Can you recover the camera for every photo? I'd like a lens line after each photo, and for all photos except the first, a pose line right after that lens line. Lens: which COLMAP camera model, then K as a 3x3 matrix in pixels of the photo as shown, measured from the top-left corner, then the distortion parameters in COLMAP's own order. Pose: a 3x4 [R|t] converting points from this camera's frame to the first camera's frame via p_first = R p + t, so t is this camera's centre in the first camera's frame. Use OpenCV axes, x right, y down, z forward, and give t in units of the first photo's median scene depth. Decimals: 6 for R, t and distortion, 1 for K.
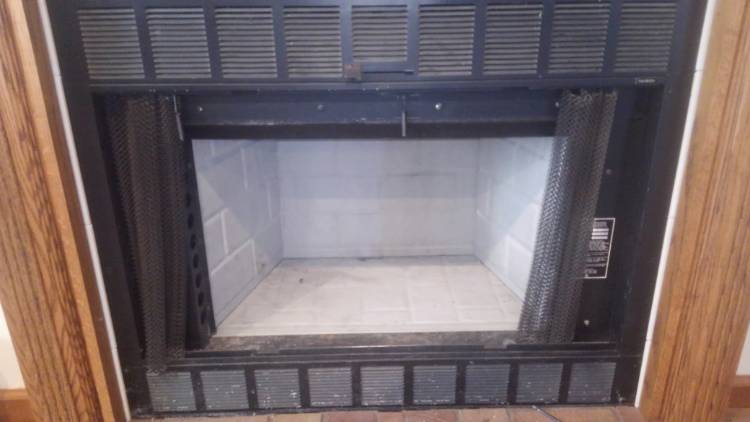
lens RADIAL K [[553.5, 0, 375.0], [0, 553.5, 211.0], [0, 0, 1]] dist [0.067421, -0.100294]
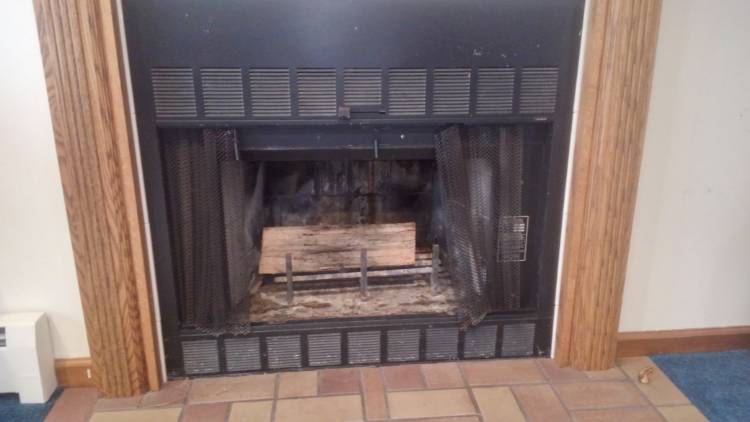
lens RADIAL K [[553.5, 0, 375.0], [0, 553.5, 211.0], [0, 0, 1]] dist [0.067421, -0.100294]
pose [[0.996573, -0.011779, 0.081880, -0.070659], [0.018711, 0.996254, -0.084425, 0.113381], [-0.080578, 0.085667, 0.993060, -0.366678]]
